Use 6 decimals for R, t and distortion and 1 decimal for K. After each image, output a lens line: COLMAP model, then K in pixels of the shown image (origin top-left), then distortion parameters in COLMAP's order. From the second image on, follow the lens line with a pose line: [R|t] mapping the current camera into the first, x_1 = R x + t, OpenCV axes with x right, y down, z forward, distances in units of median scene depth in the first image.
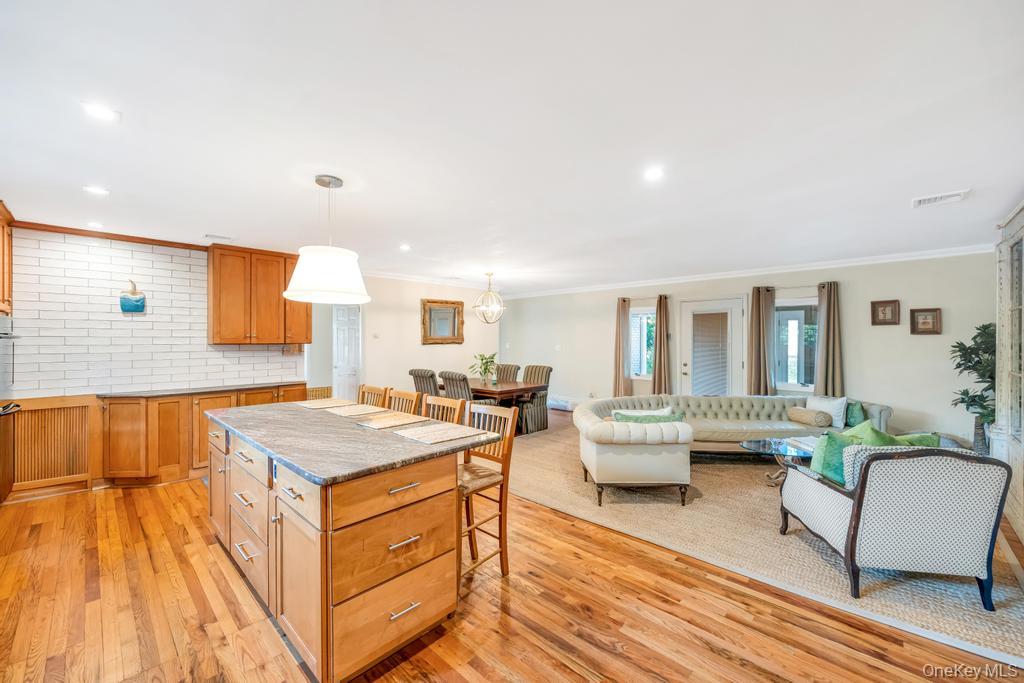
lens RADIAL K [[408.9, 0, 508.5], [0, 408.9, 338.4], [0, 0, 1]] dist [-0.000963, -0.000381]
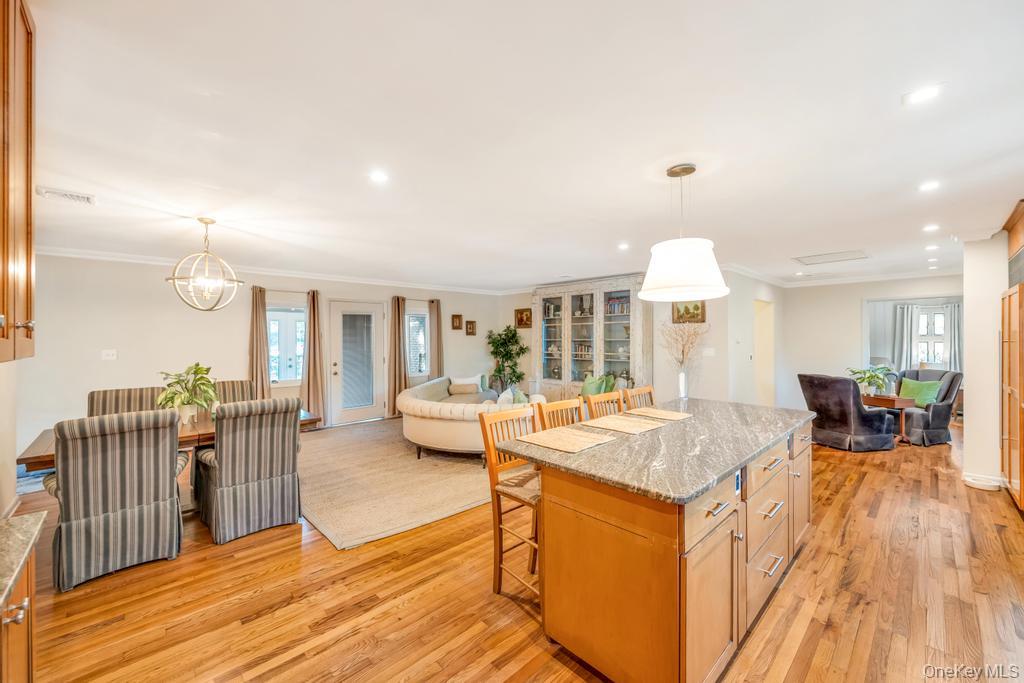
lens RADIAL K [[408.9, 0, 516.1], [0, 408.9, 339.6], [0, 0, 1]] dist [-0.000963, -0.000381]
pose [[0.036643, -0.003880, 0.999321, -0.829197], [0.002569, 0.999990, 0.003788, 0.002757], [-0.999325, 0.002428, 0.036652, 0.804885]]
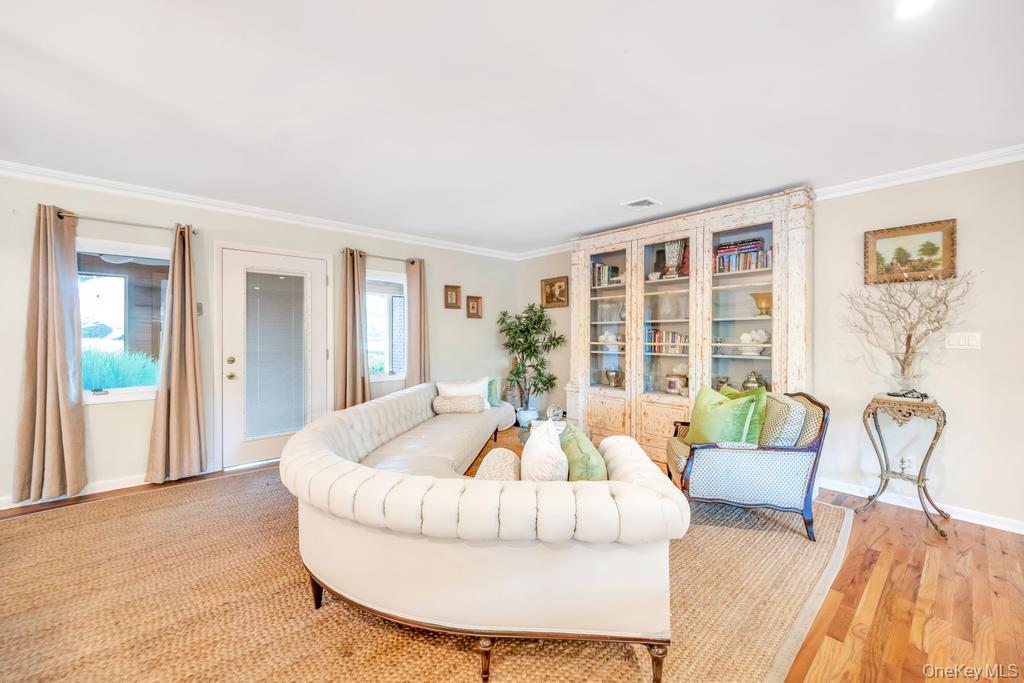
lens RADIAL K [[408.9, 0, 511.9], [0, 408.9, 338.4], [0, 0, 1]] dist [-0.000963, -0.000381]
pose [[0.077120, -0.003401, 0.997016, -0.151270], [-0.002915, 0.999989, 0.003637, 0.047321], [-0.997018, -0.003187, 0.077109, 0.875820]]
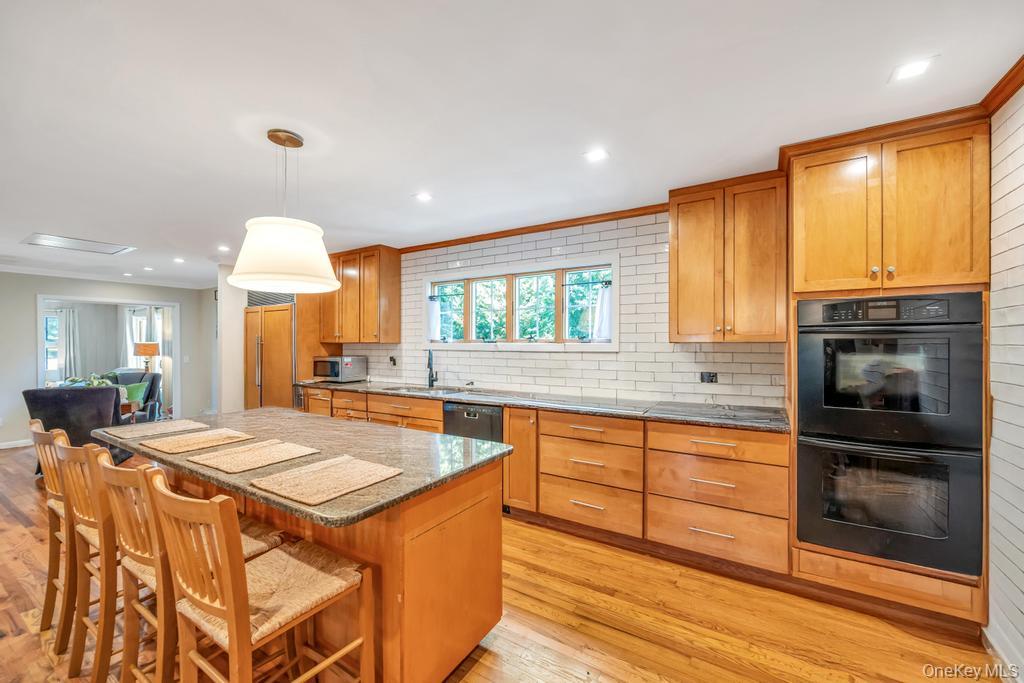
lens RADIAL K [[408.9, 0, 517.4], [0, 408.9, 346.4], [0, 0, 1]] dist [-0.000963, -0.000381]
pose [[-0.976308, 0.000940, -0.216383, -0.430761], [0.000509, 0.999998, 0.002044, 0.014717], [0.216384, 0.001886, -0.976306, 1.114516]]
